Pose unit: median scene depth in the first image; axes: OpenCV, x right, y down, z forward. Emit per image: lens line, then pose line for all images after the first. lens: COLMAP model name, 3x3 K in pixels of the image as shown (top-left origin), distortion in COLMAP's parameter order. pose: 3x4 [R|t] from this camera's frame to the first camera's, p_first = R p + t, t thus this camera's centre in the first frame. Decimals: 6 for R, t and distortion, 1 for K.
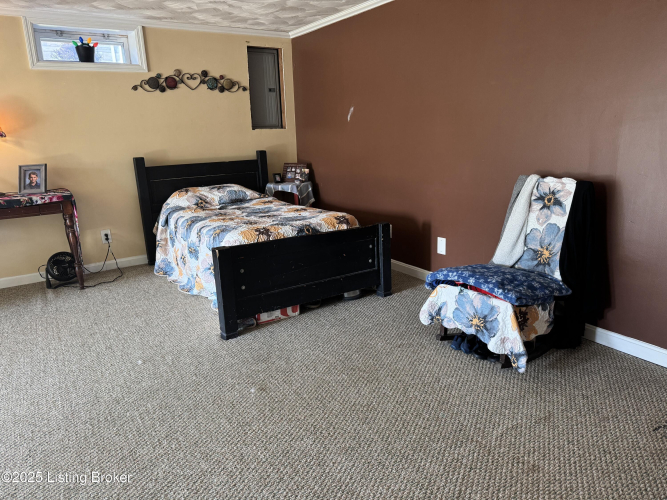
lens RADIAL K [[471.7, 0, 335.7], [0, 471.7, 250.5], [0, 0, 1]] dist [0.040538, -0.041692]
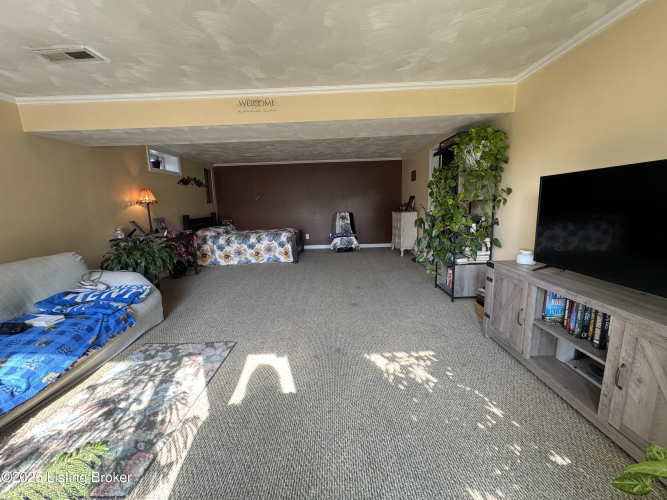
lens RADIAL K [[264.1, 0, 332.3], [0, 264.1, 248.9], [0, 0, 1]] dist [-0.001398, 0.000215]
pose [[0.562725, -0.124798, 0.817170, -1.049835], [0.219129, 0.975694, -0.001891, 0.100448], [-0.797071, 0.180130, 0.576394, -0.180625]]
